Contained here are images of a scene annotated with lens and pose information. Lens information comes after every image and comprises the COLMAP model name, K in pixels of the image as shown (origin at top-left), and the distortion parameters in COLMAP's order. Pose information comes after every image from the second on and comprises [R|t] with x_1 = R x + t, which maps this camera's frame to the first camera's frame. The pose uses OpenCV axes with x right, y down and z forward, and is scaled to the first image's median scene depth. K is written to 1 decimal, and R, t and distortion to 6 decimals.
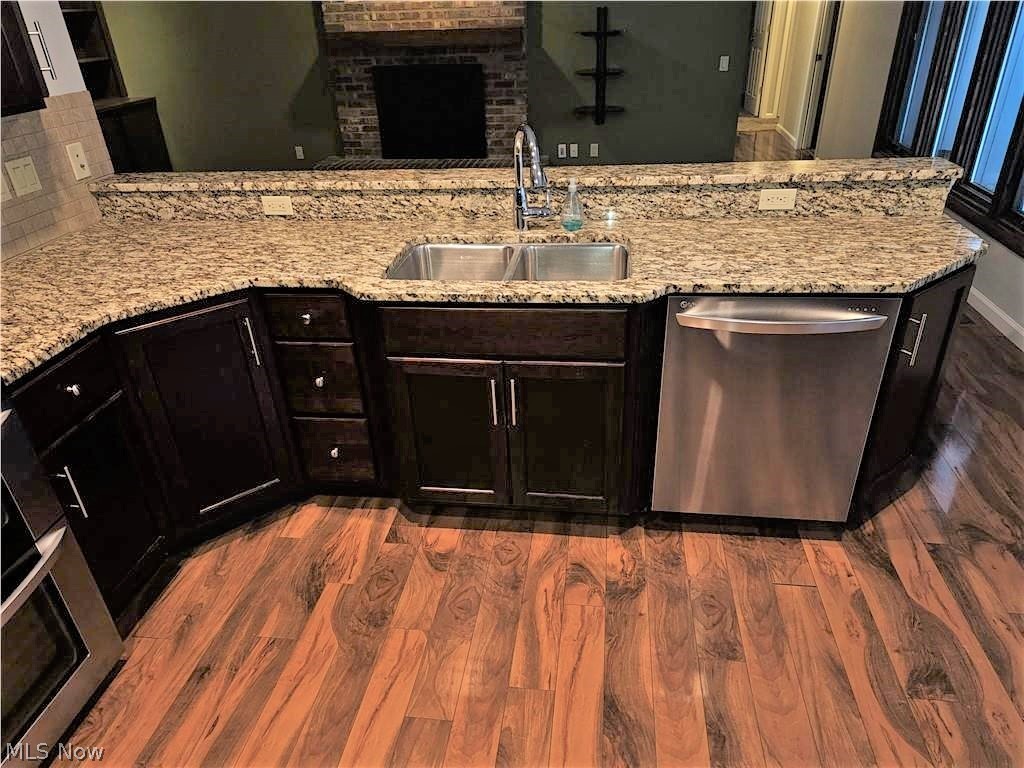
lens RADIAL K [[683.6, 0, 510.1], [0, 683.6, 390.1], [0, 0, 1]] dist [0.059398, -0.049782]
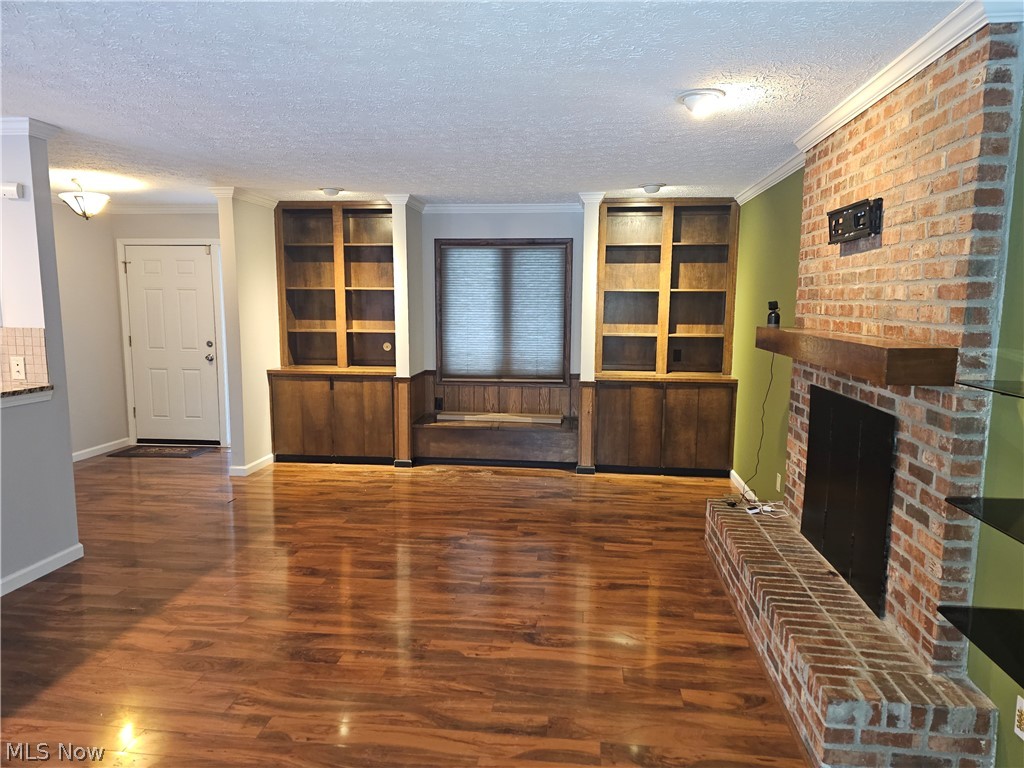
lens RADIAL K [[683.6, 0, 513.4], [0, 683.6, 390.7], [0, 0, 1]] dist [0.059398, -0.049782]
pose [[0.027362, 0.167044, -0.985570, 0.892282], [-0.500896, 0.855521, 0.131096, -1.020752], [0.865075, 0.490081, 0.107080, 1.788590]]
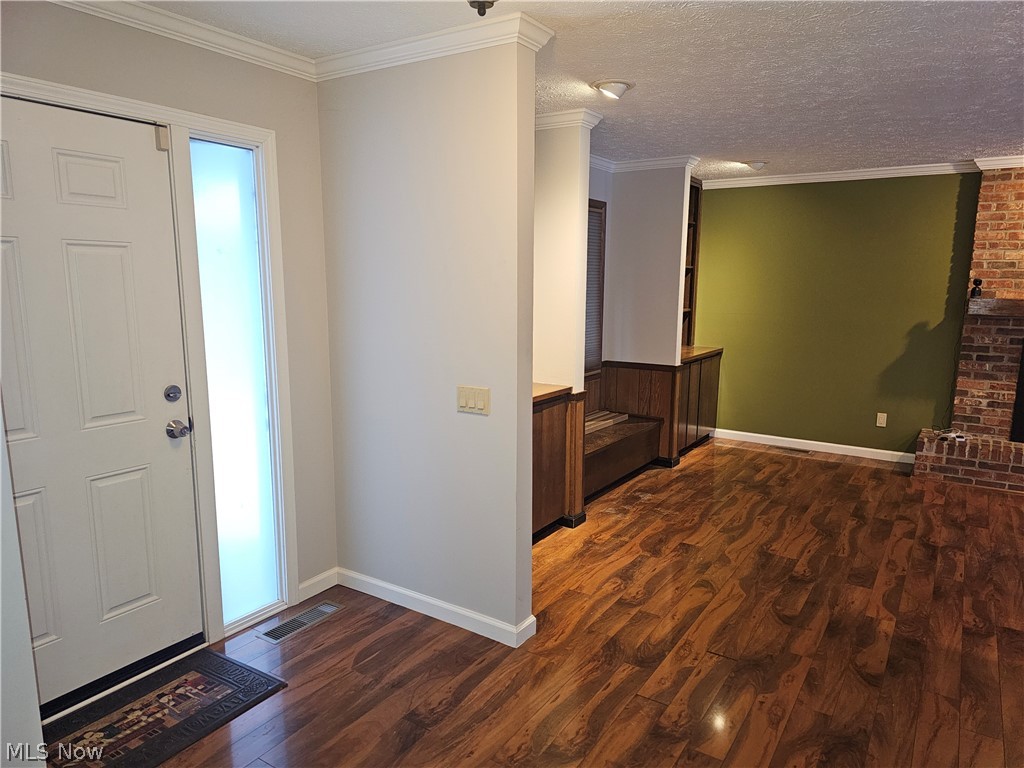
lens RADIAL K [[683.6, 0, 522.3], [0, 683.6, 389.1], [0, 0, 1]] dist [0.059398, -0.049782]
pose [[0.907767, 0.113334, -0.403875, -0.992182], [-0.245362, 0.924382, -0.292089, -0.045897], [0.340231, 0.364245, 0.866931, 0.230971]]
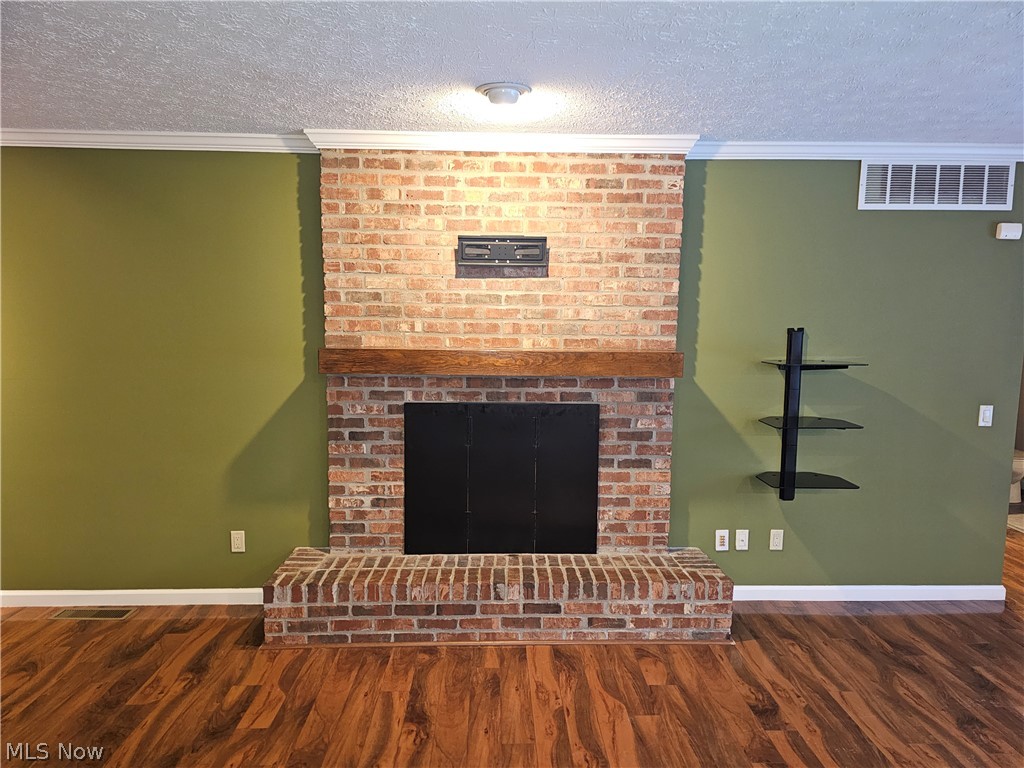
lens RADIAL K [[683.6, 0, 512.5], [0, 683.6, 396.9], [0, 0, 1]] dist [0.059398, -0.049782]
pose [[0.983313, 0.025635, 0.180108, -0.526398], [0.047093, 0.920408, -0.388112, -0.617210], [-0.175722, 0.390118, 0.903842, 1.171858]]
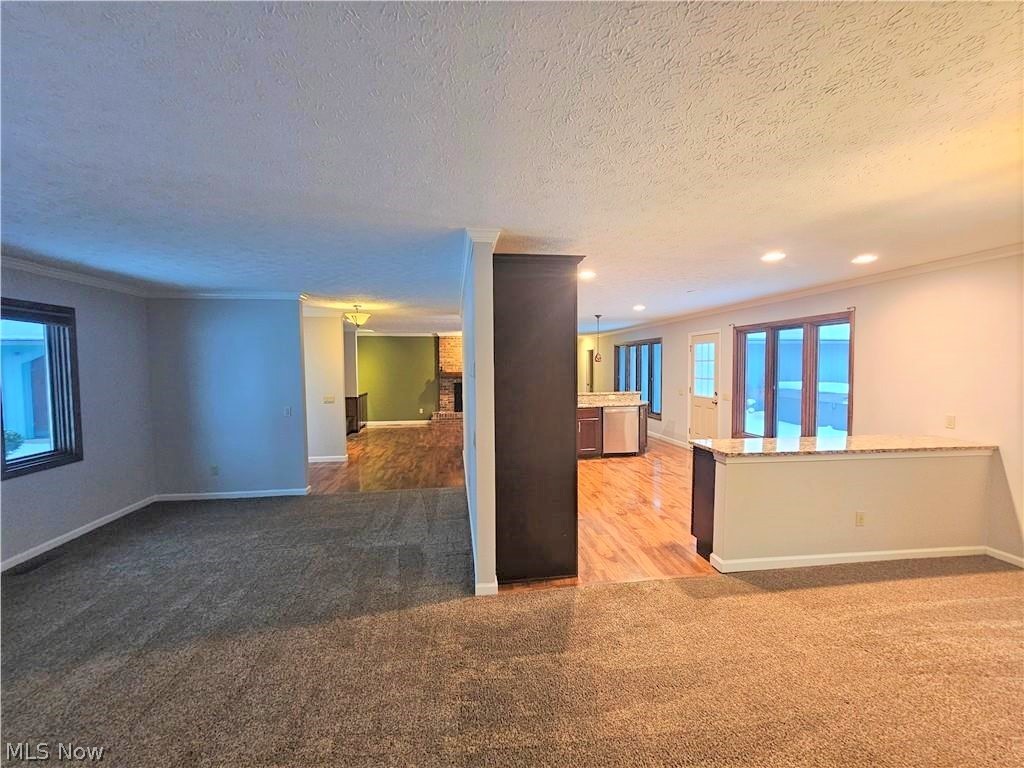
lens RADIAL K [[418.2, 0, 508.3], [0, 418.2, 386.4], [0, 0, 1]] dist [-0.001637, 0.001507]
pose [[0.963435, 0.019531, 0.267230, -1.123317], [0.104035, 0.891827, -0.440252, 0.887341], [-0.246922, 0.451955, 0.857185, -1.445745]]
